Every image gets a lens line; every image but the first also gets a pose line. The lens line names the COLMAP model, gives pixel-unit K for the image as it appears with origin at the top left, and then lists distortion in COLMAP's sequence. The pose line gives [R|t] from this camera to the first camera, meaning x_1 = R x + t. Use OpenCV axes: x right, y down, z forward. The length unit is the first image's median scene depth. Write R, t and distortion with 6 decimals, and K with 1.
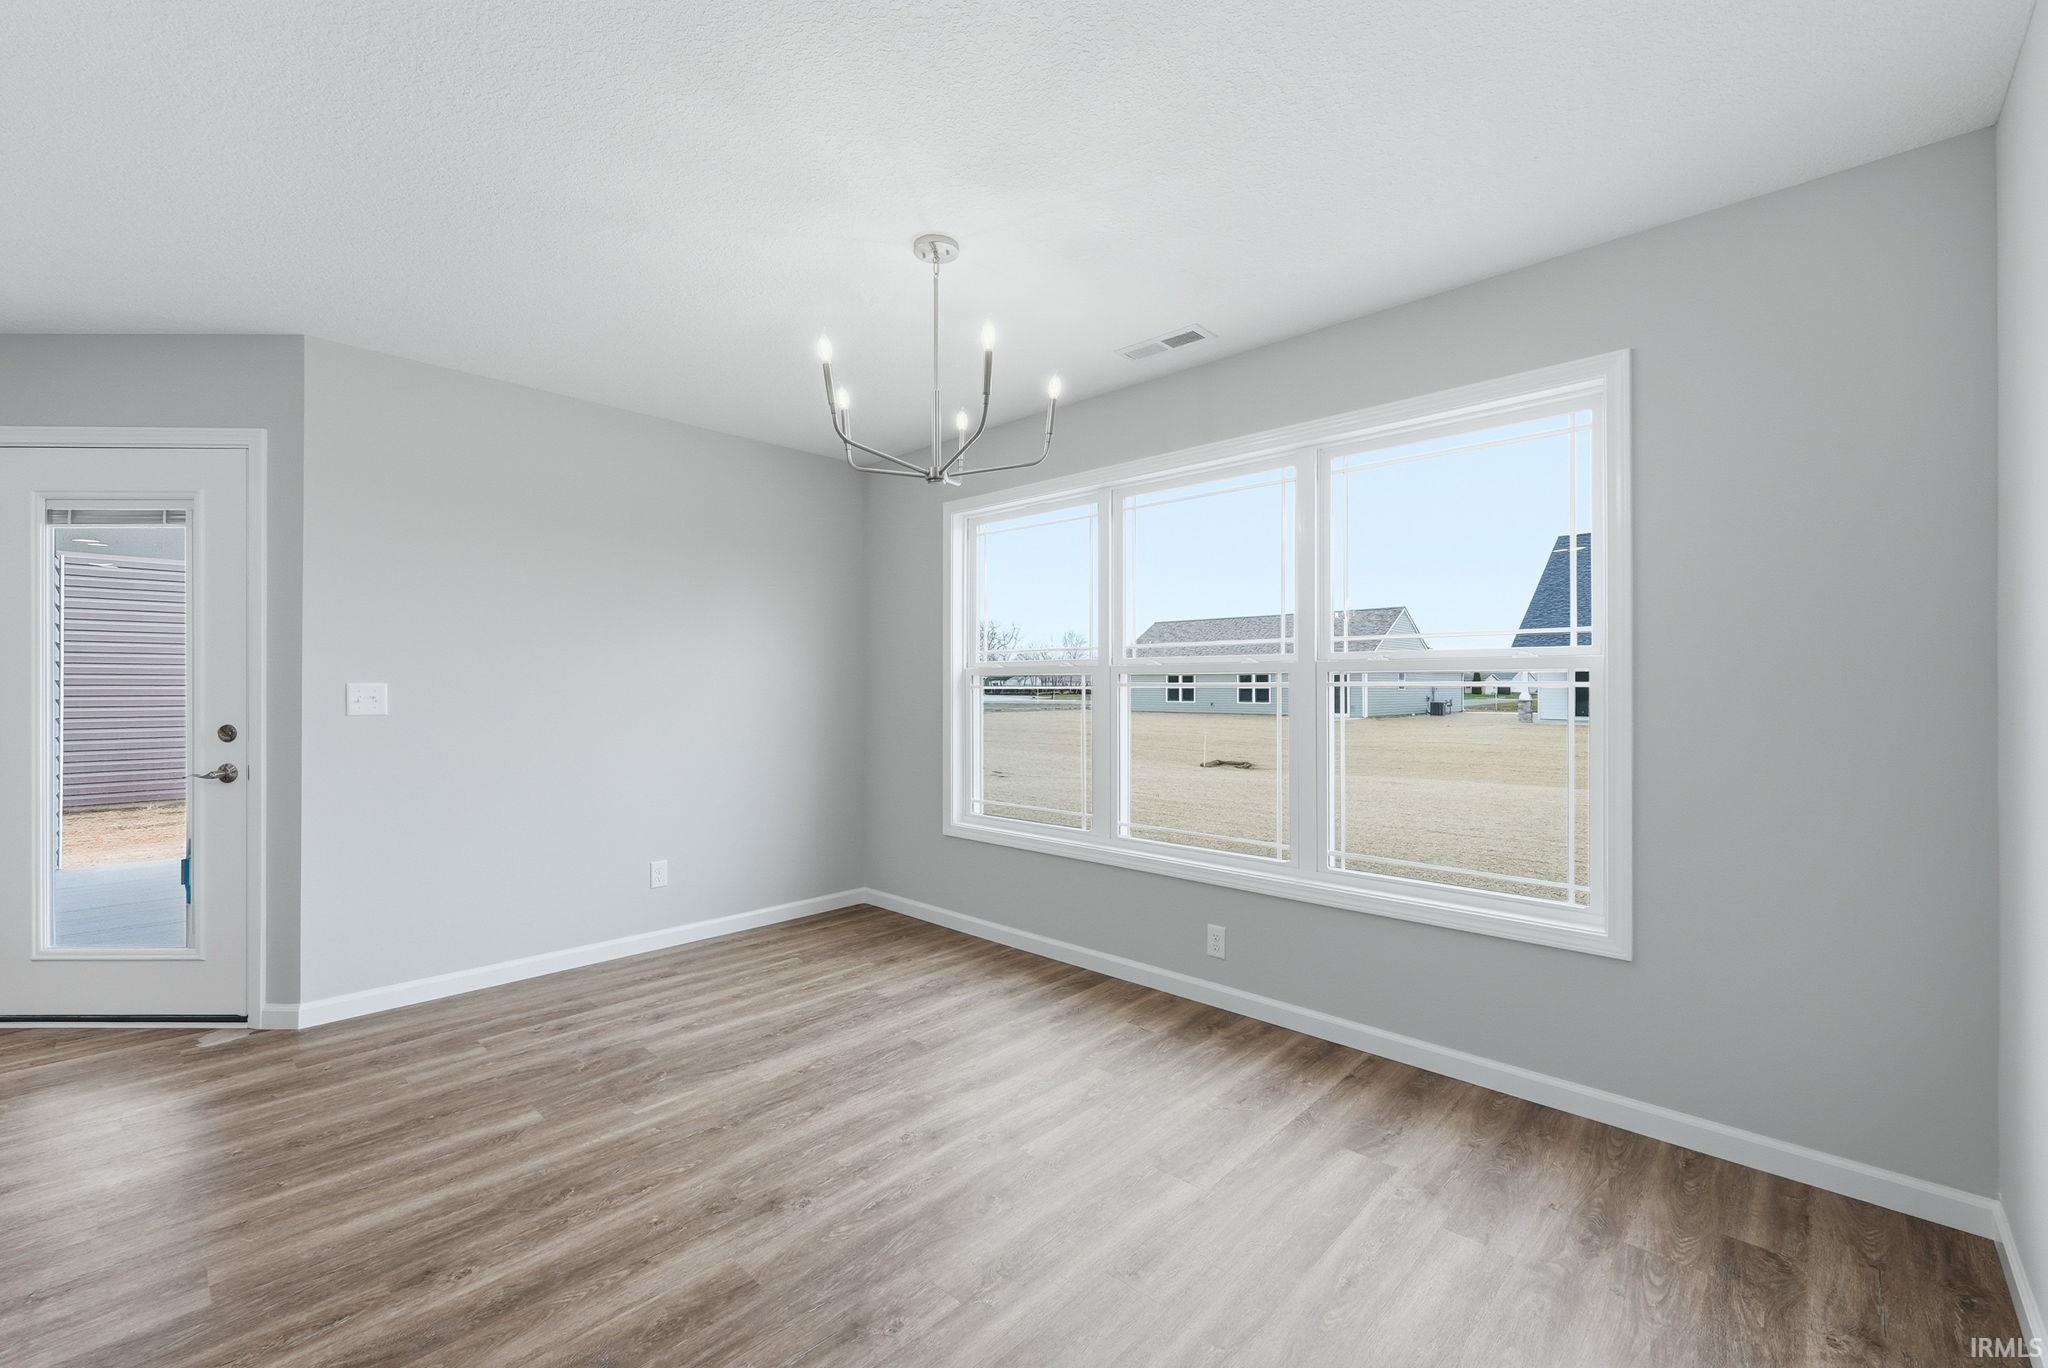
lens RADIAL K [[828.1, 0, 984.1], [0, 828.1, 685.6], [0, 0, 1]] dist [-0.002885, -0.000172]
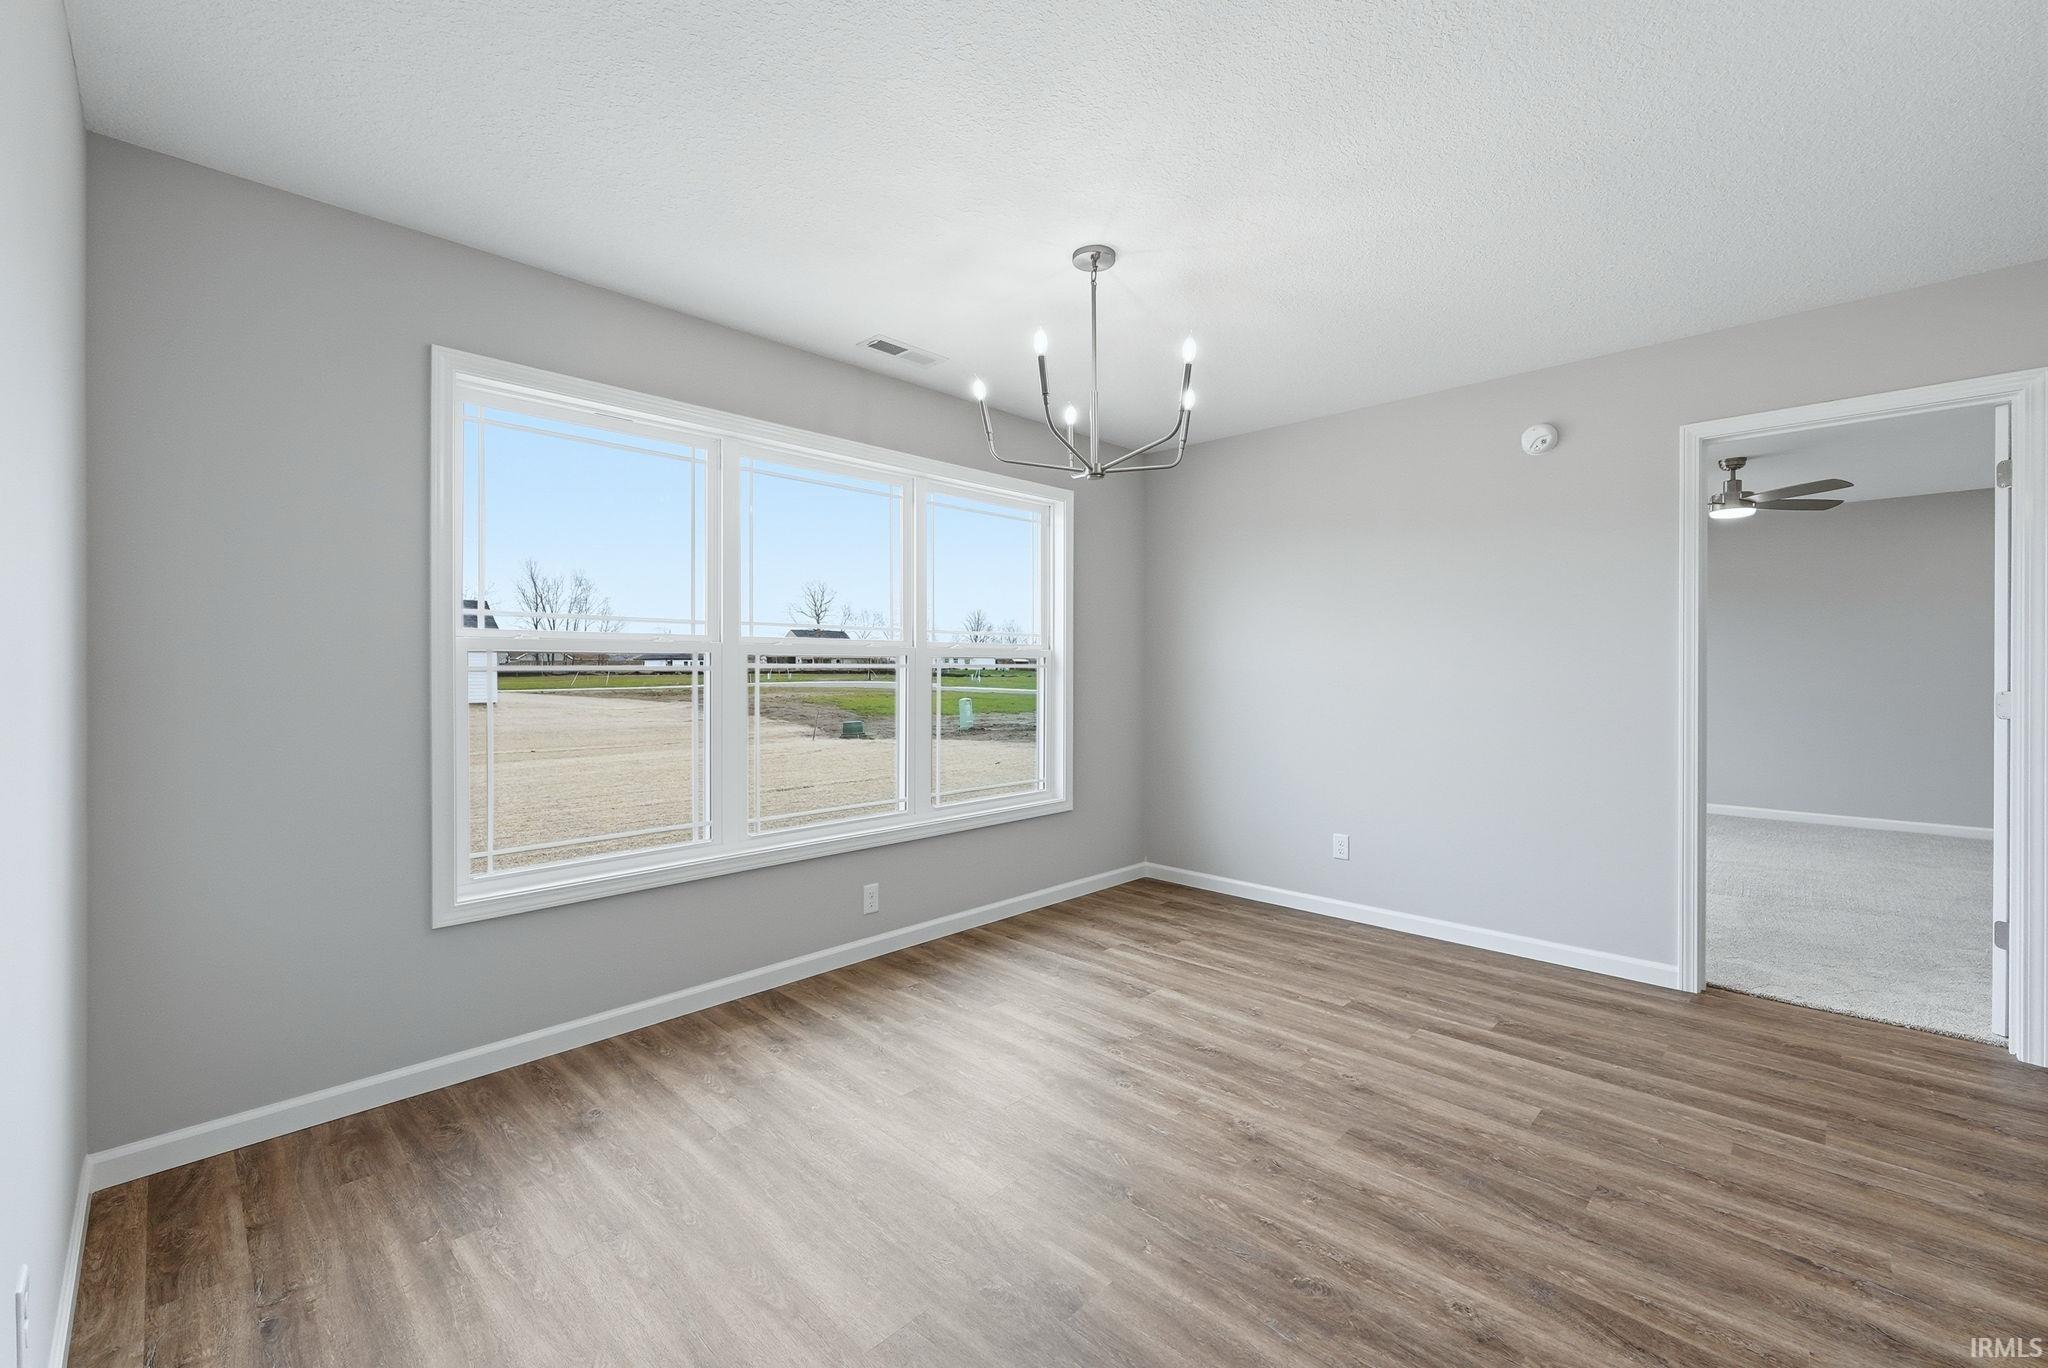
lens RADIAL K [[828.1, 0, 1037.9], [0, 828.1, 663.2], [0, 0, 1]] dist [-0.002885, -0.000172]
pose [[-0.001625, 0.002000, 0.999997, -0.929420], [0.000257, 0.999998, -0.001999, -0.001941], [-0.999999, 0.000254, -0.001626, 0.882857]]
